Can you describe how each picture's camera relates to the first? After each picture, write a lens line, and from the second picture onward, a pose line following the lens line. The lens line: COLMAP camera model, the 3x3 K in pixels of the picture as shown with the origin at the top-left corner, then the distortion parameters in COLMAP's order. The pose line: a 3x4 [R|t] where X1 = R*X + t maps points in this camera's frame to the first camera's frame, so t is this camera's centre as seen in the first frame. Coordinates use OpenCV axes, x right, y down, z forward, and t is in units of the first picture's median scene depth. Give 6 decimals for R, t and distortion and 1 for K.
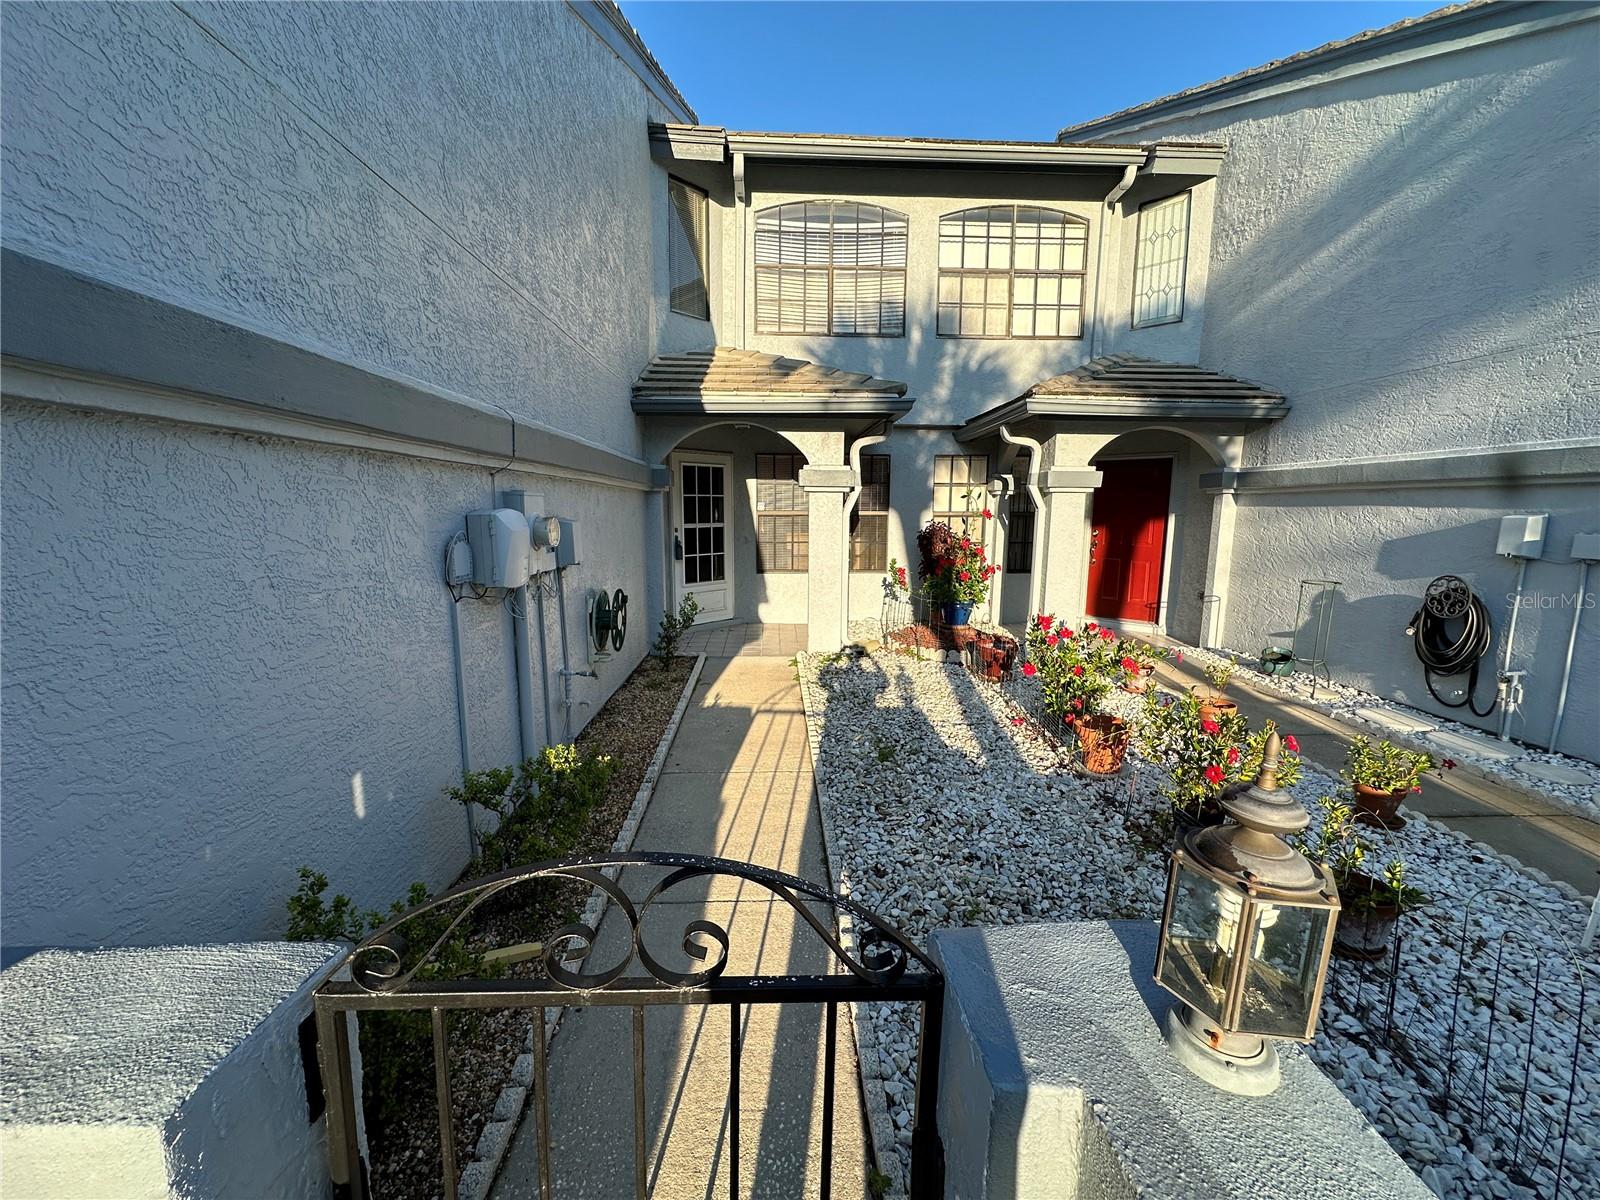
lens RADIAL K [[638.1, 0, 795.2], [0, 638.1, 604.4], [0, 0, 1]] dist [-0.008455, 0.001534]
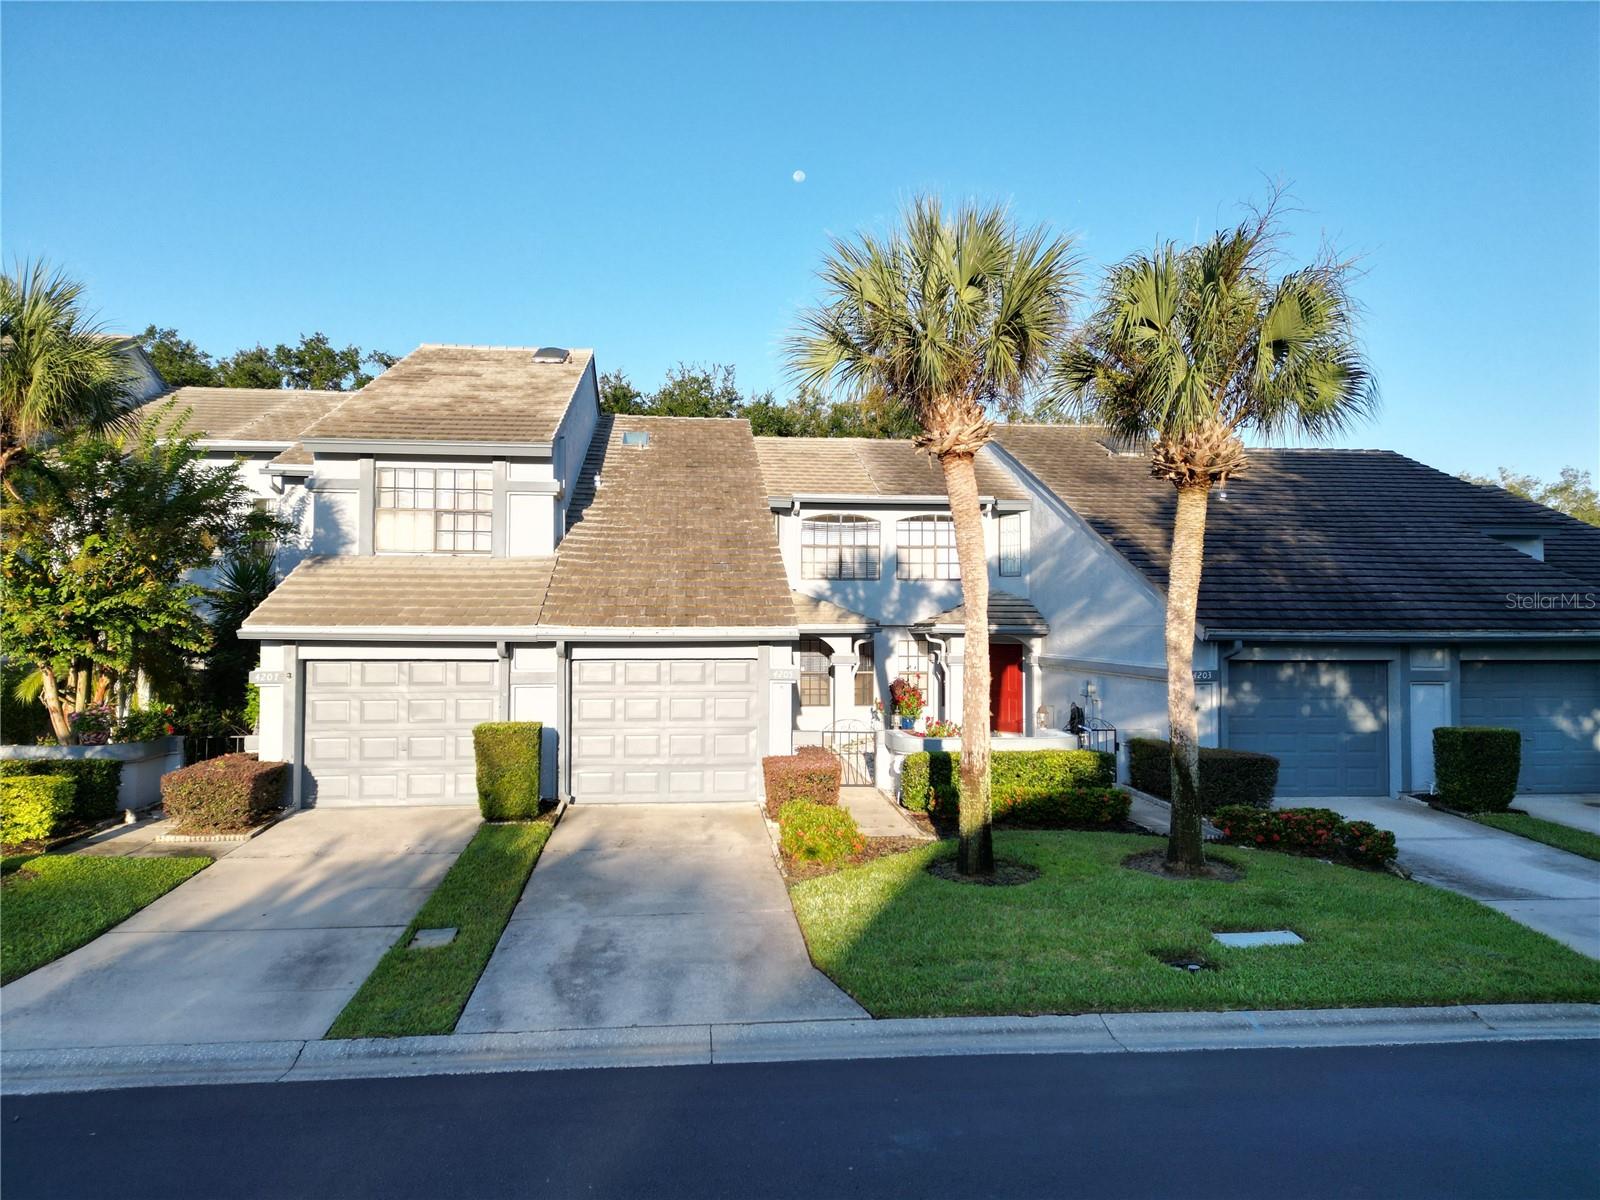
lens RADIAL K [[1111.7, 0, 794.1], [0, 1111.7, 602.6], [0, 0, 1]] dist [0.053406, -0.036471]
pose [[0.997873, -0.000508, 0.065183, -0.316195], [0.011366, 0.986006, -0.166322, 0.203439], [-0.064186, 0.166709, 0.983915, -2.360218]]
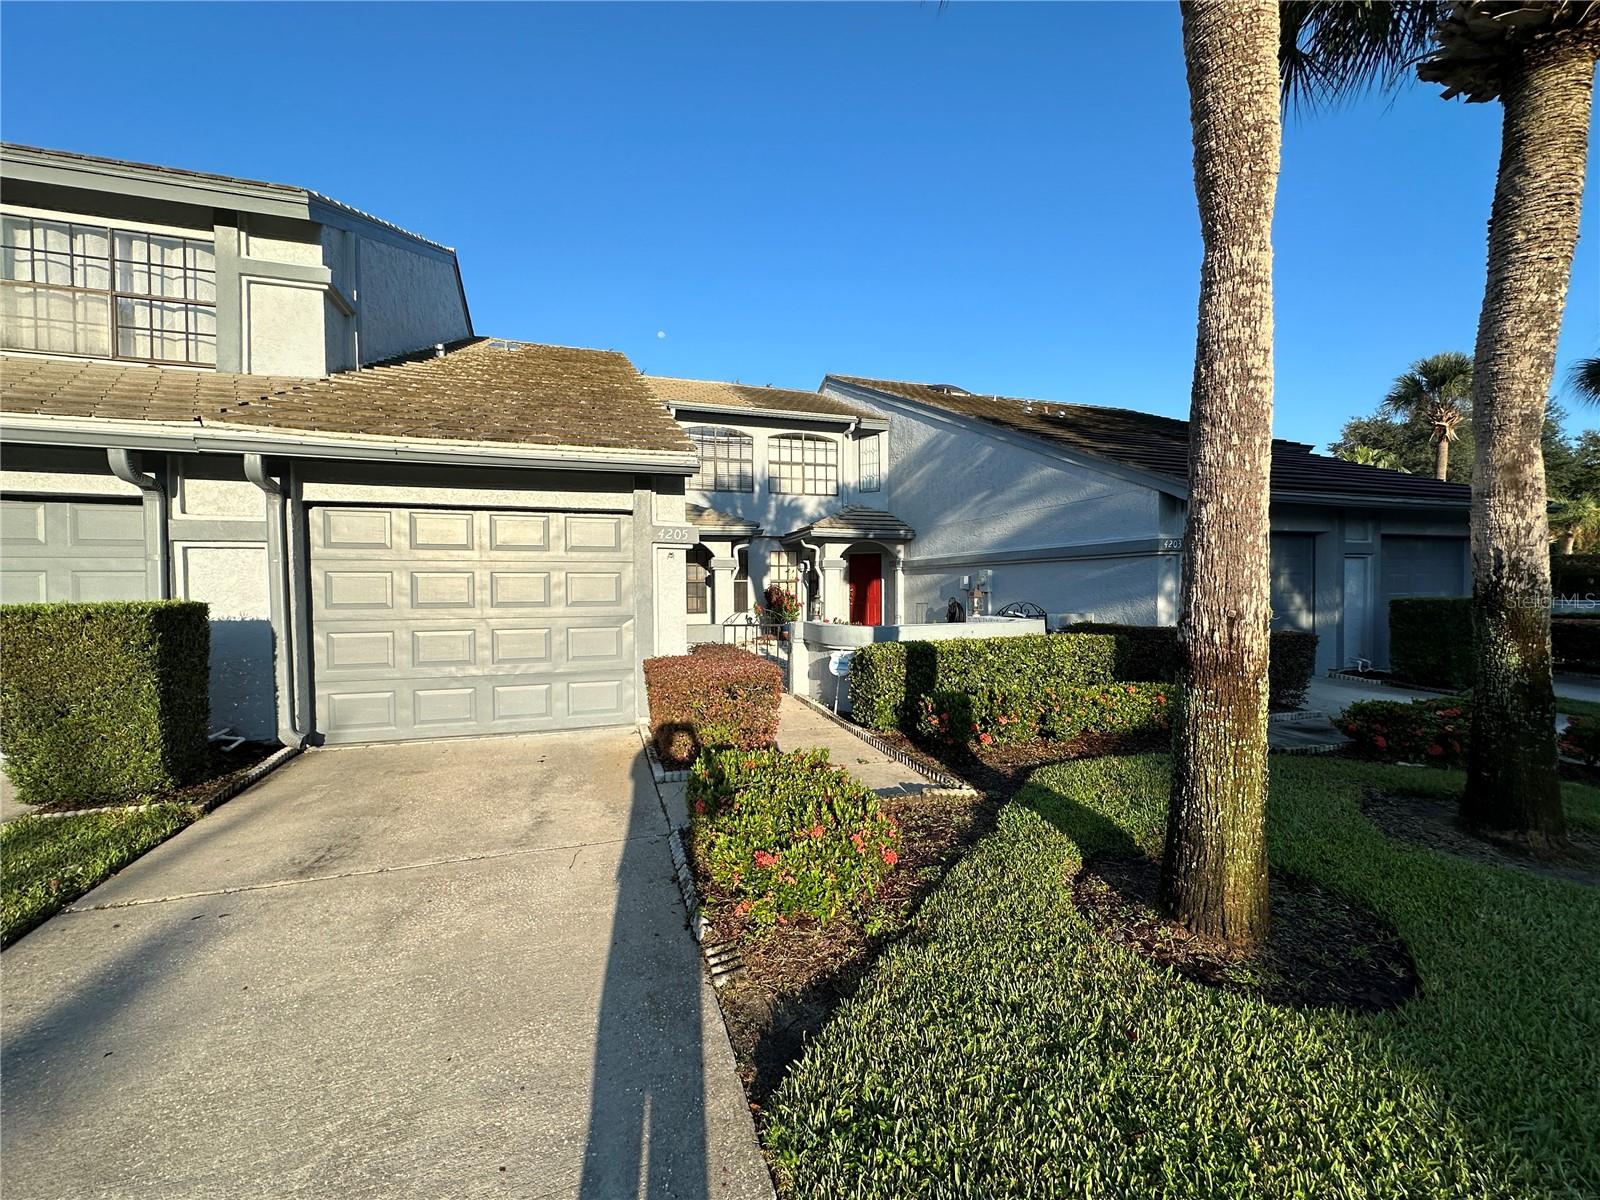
lens RADIAL K [[638.1, 0, 800.1], [0, 638.1, 603.1], [0, 0, 1]] dist [-0.008455, 0.001534]
pose [[0.959903, -0.018735, 0.279705, -0.268823], [0.053320, 0.991752, -0.116558, 0.172890], [-0.275214, 0.126798, 0.952985, -0.958029]]
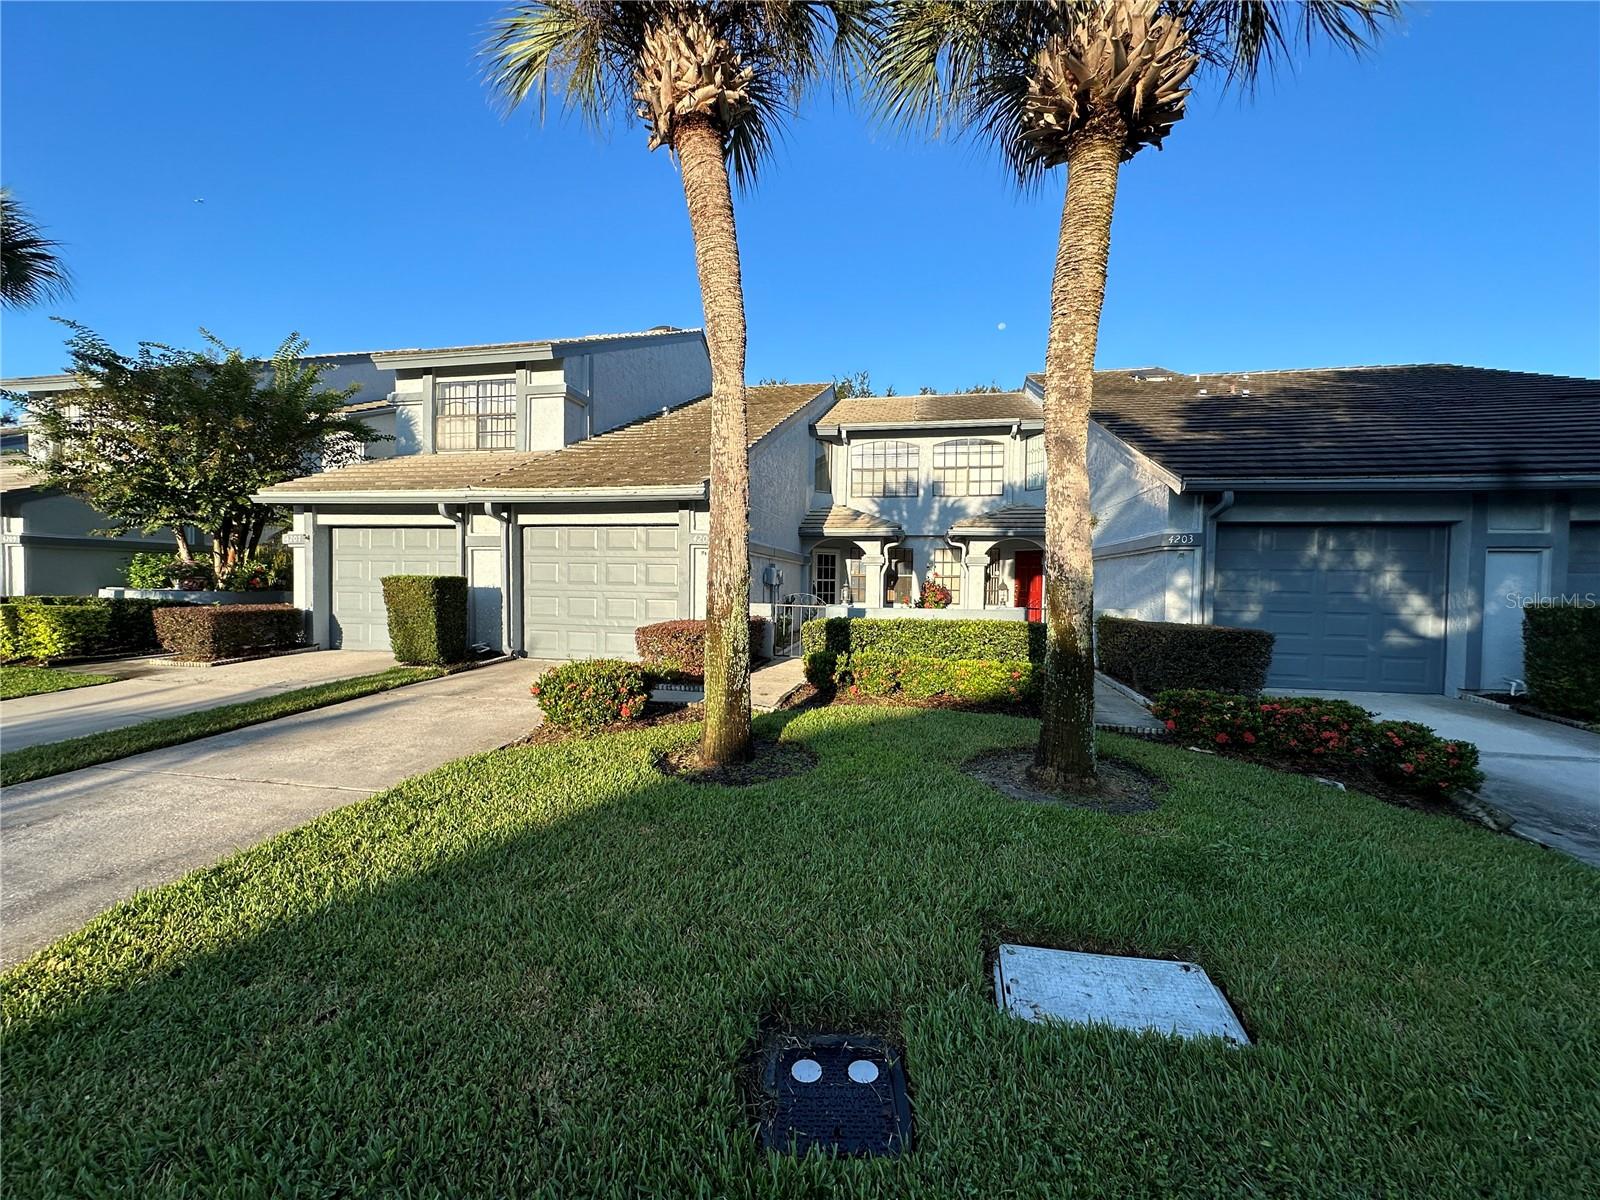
lens RADIAL K [[638.1, 0, 797.5], [0, 638.1, 603.8], [0, 0, 1]] dist [-0.008455, 0.001534]
pose [[0.974348, 0.015460, -0.224515, 0.287517], [-0.042288, 0.992444, -0.115182, 0.242282], [0.221038, 0.121722, 0.967639, -1.291577]]
